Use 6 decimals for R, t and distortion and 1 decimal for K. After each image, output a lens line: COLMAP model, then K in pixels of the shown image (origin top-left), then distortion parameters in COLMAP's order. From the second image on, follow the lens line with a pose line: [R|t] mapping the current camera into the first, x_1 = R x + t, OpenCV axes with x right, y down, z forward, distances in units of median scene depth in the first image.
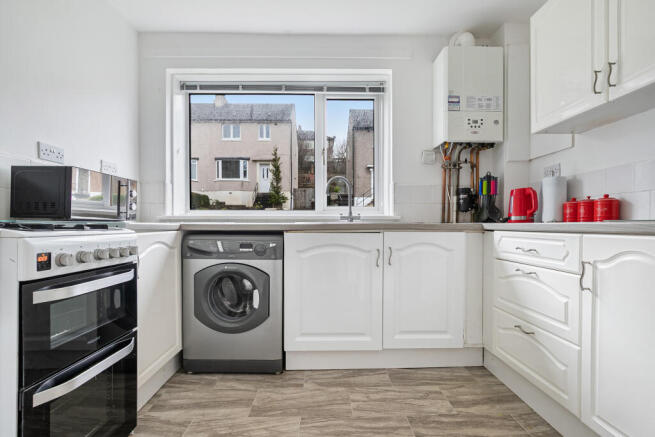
lens RADIAL K [[301.9, 0, 326.5], [0, 301.9, 226.6], [0, 0, 1]] dist [0.000600, 0.000222]
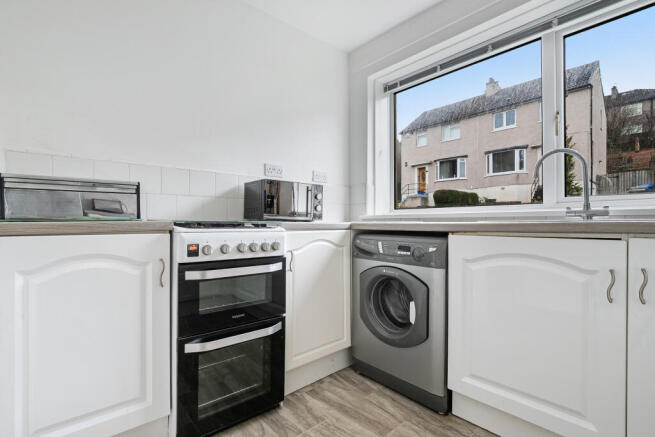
lens RADIAL K [[306.3, 0, 328.2], [0, 306.3, 222.9], [0, 0, 1]] dist [-0.004102, -0.000314]
pose [[0.660403, -0.000483, -0.750912, 0.246175], [-0.007124, 0.999951, -0.006908, -0.002157], [0.750878, 0.009912, 0.660367, 0.253058]]
